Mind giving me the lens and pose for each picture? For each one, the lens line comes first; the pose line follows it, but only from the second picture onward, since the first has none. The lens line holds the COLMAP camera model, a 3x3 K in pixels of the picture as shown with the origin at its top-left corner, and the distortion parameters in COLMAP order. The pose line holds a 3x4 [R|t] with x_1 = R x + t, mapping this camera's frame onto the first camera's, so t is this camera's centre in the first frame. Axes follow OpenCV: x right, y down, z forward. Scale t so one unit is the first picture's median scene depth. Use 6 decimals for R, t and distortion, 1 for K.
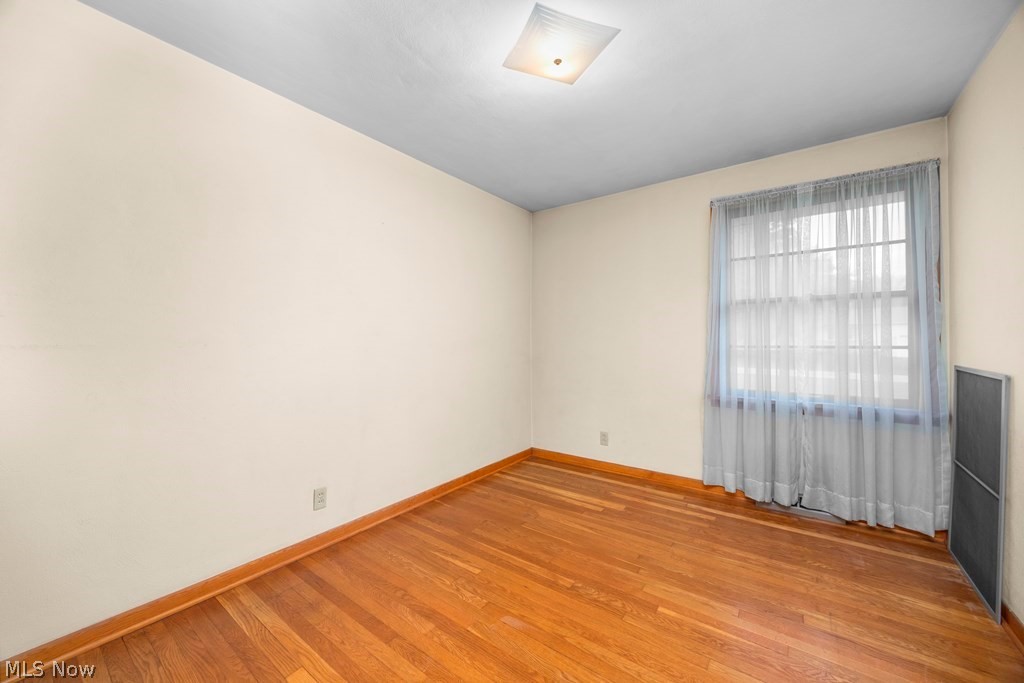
lens RADIAL K [[388.8, 0, 513.8], [0, 388.8, 340.5], [0, 0, 1]] dist [-0.006139, -0.000765]
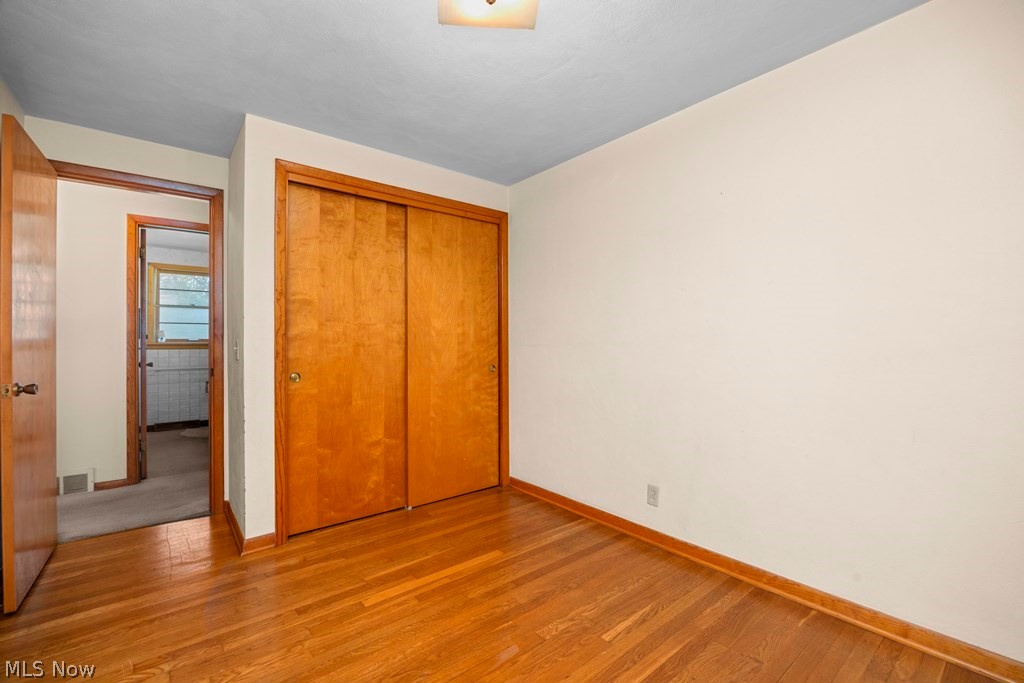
lens RADIAL K [[444.3, 0, 516.3], [0, 444.3, 339.8], [0, 0, 1]] dist [-0.013459, -0.000027]
pose [[-0.243103, 0.007967, -0.969968, 0.794305], [0.003745, 0.999967, 0.007275, -0.021226], [0.969993, -0.001864, -0.243125, 1.006860]]
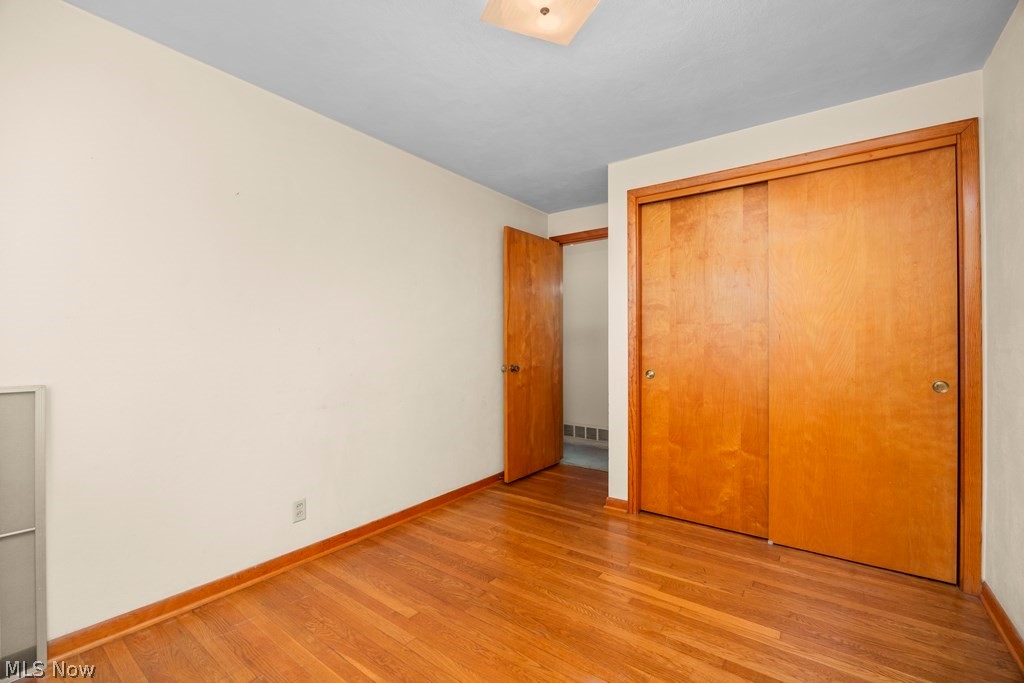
lens RADIAL K [[444.3, 0, 516.7], [0, 444.3, 344.5], [0, 0, 1]] dist [-0.013459, -0.000027]
pose [[-0.999925, 0.011553, 0.004030, 0.146633], [0.011561, 0.999931, 0.001857, -0.011681], [-0.004008, 0.001904, -0.999990, 1.530834]]
